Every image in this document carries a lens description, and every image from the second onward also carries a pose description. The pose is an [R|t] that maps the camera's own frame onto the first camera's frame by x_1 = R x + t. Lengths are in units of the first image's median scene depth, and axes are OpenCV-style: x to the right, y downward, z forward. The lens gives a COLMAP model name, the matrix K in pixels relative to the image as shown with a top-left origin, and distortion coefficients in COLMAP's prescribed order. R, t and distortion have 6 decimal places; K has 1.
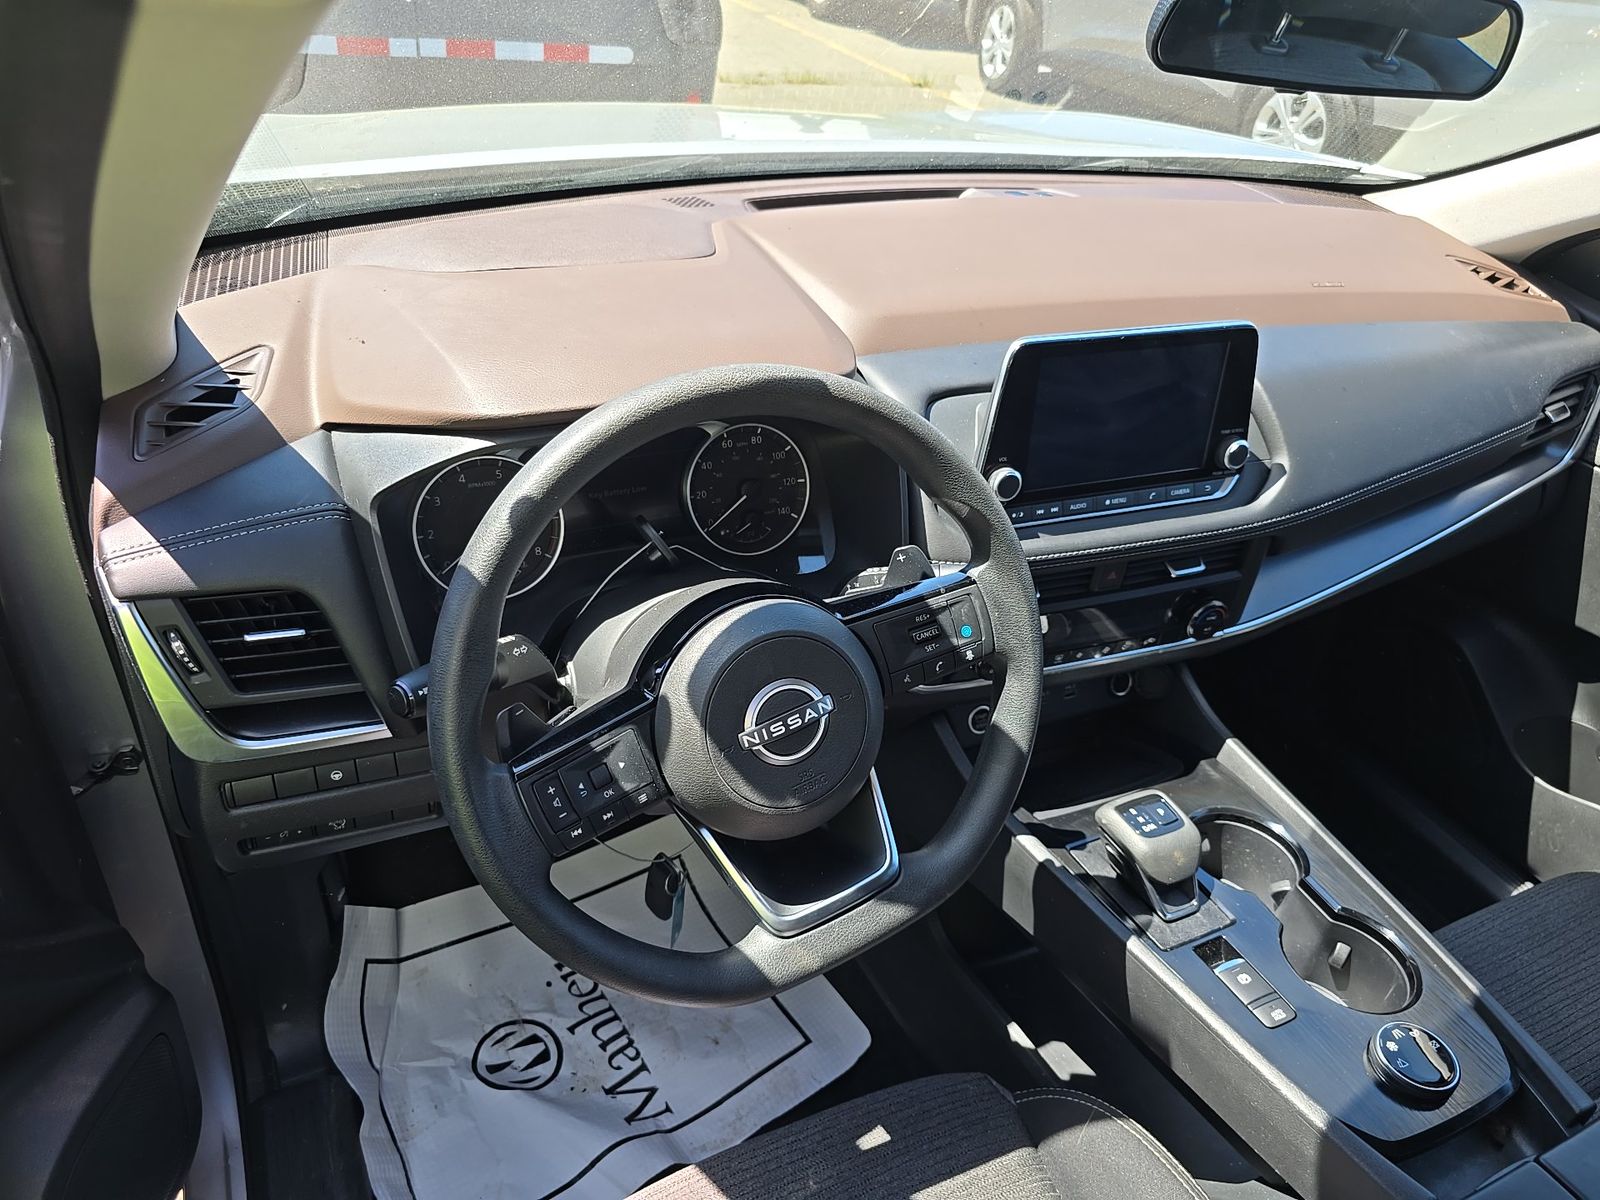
lens RADIAL K [[1100.2, 0, 800.0], [0, 1100.2, 600.0], [0, 0, 1]] dist [0.073748, -0.116355]
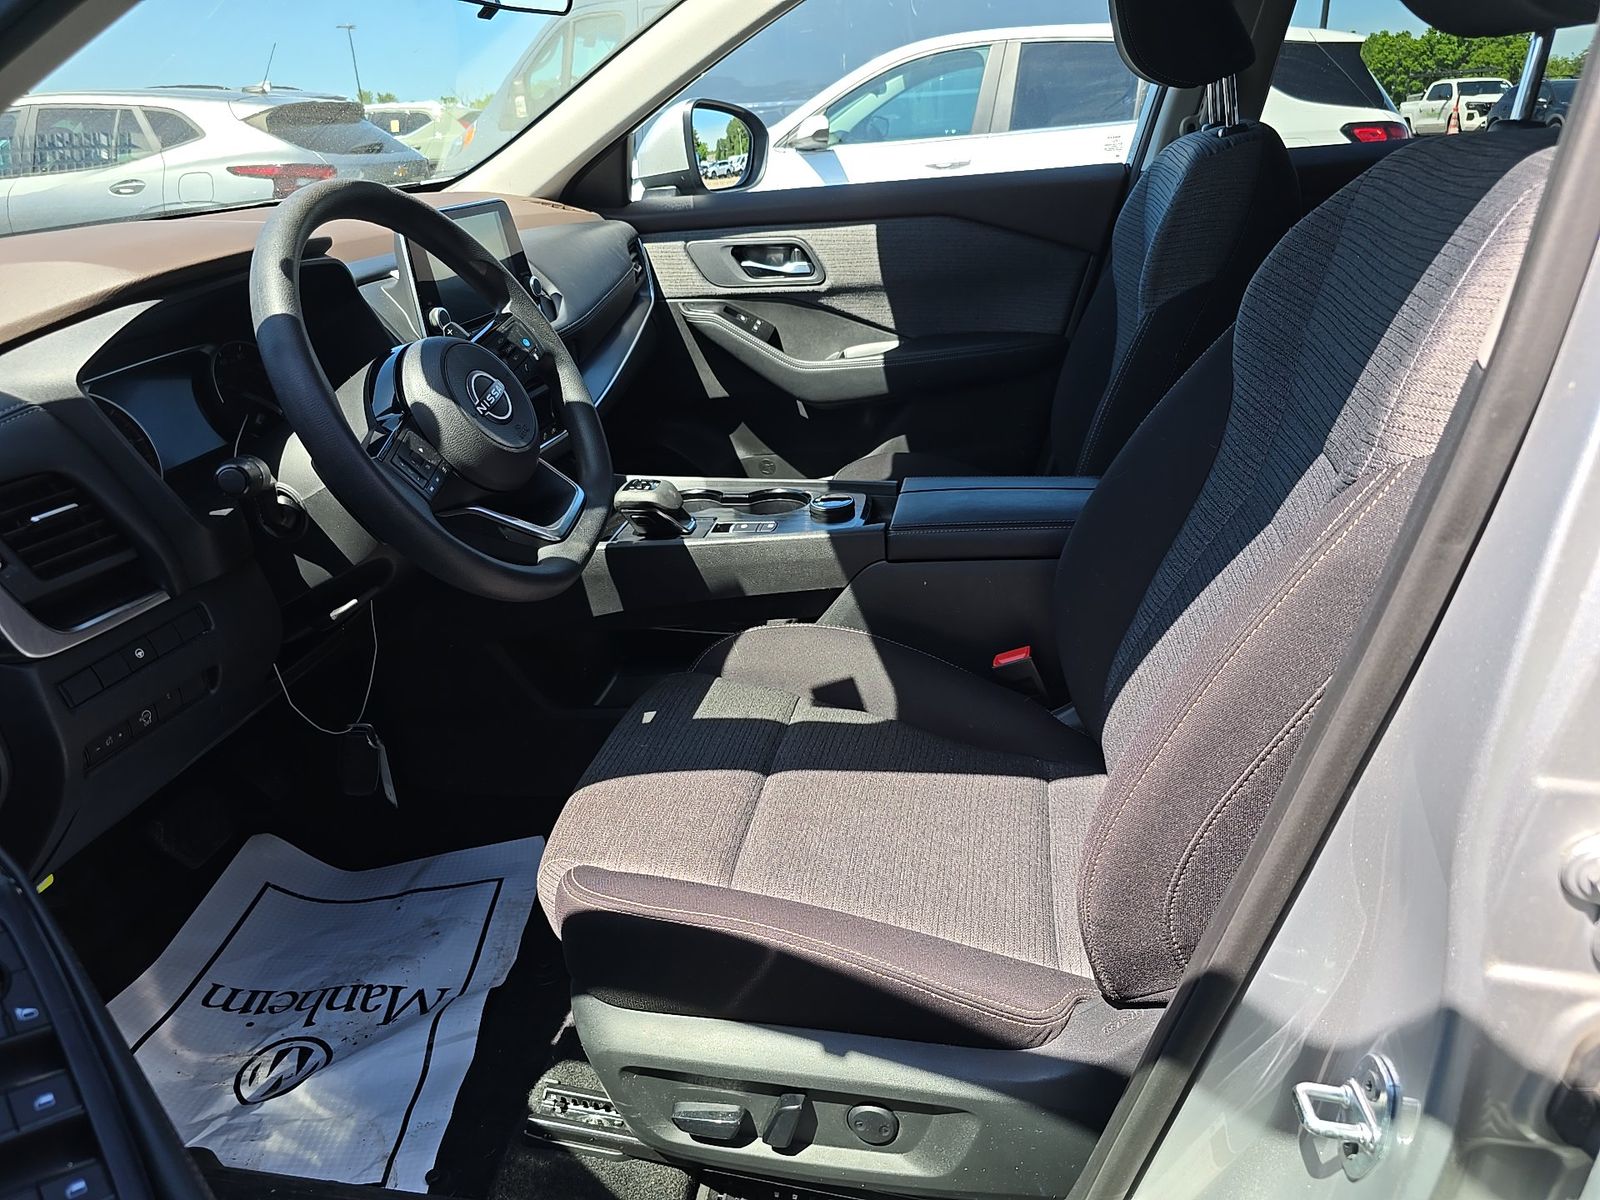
lens RADIAL K [[1088.0, 0, 803.7], [0, 1088.0, 605.9], [0, 0, 1]] dist [0.032299, -0.027865]
pose [[0.567782, -0.438627, 0.696585, -0.703894], [0.546439, 0.833710, 0.079573, 0.352970], [-0.615653, 0.335461, 0.713048, -0.154033]]
